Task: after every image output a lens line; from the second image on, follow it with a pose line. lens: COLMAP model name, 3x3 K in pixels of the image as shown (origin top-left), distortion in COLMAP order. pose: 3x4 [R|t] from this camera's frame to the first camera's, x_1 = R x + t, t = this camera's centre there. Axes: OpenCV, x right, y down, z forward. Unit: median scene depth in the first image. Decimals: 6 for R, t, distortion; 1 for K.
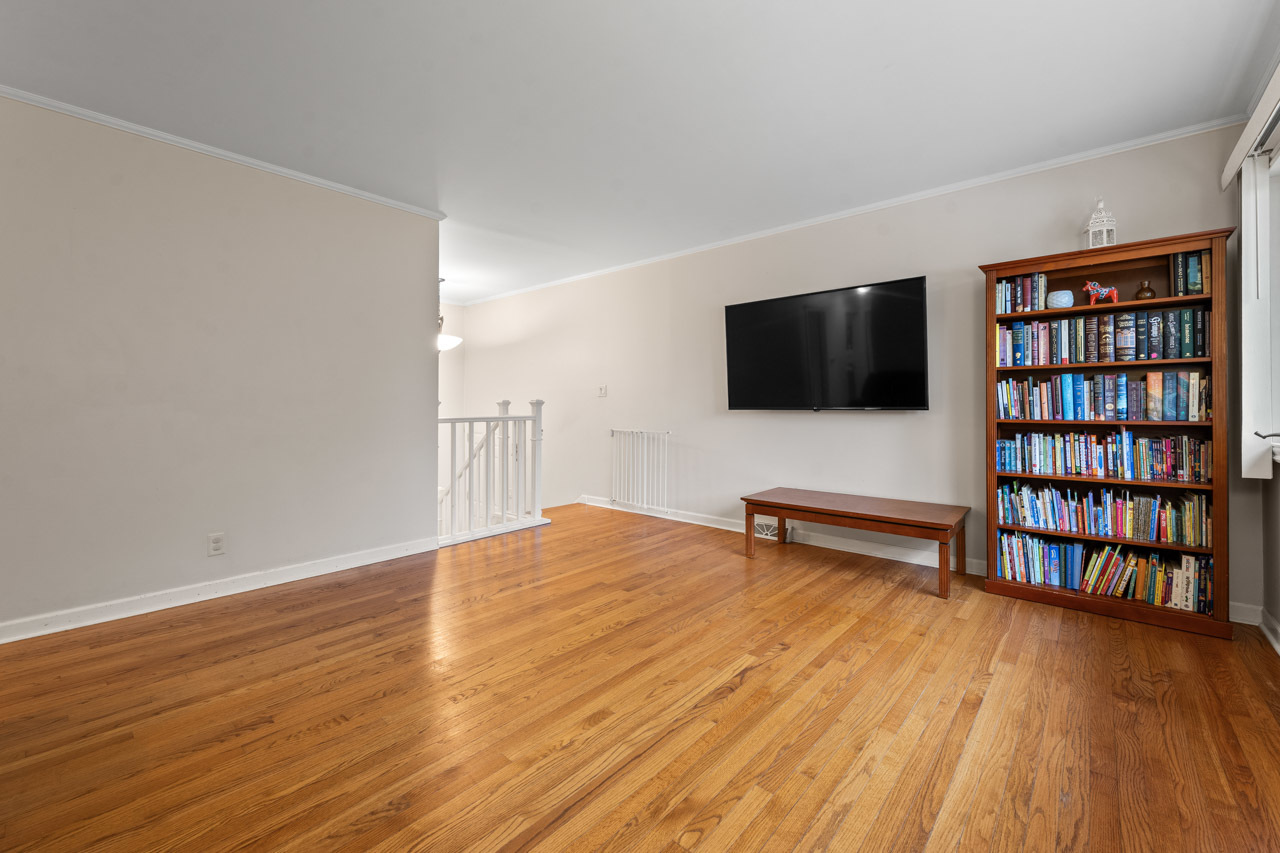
lens RADIAL K [[514.1, 0, 640.7], [0, 514.1, 412.6], [0, 0, 1]] dist [0.002405, 0.000272]
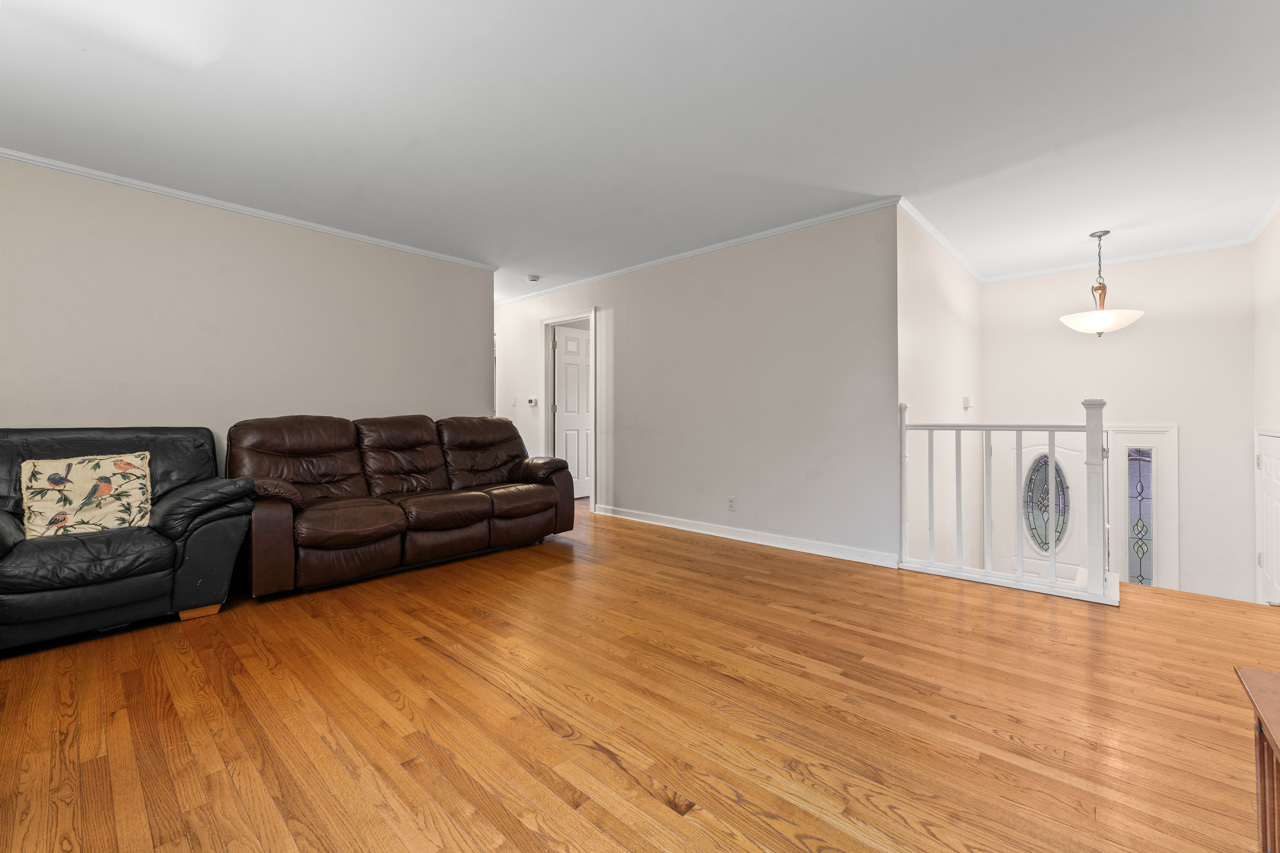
lens RADIAL K [[514.1, 0, 640.6], [0, 514.1, 418.6], [0, 0, 1]] dist [0.002405, 0.000272]
pose [[-0.007497, 0.009474, -0.999927, 0.843990], [-0.006583, 0.999933, 0.009523, -0.007393], [0.999950, 0.006654, -0.007434, 0.912373]]
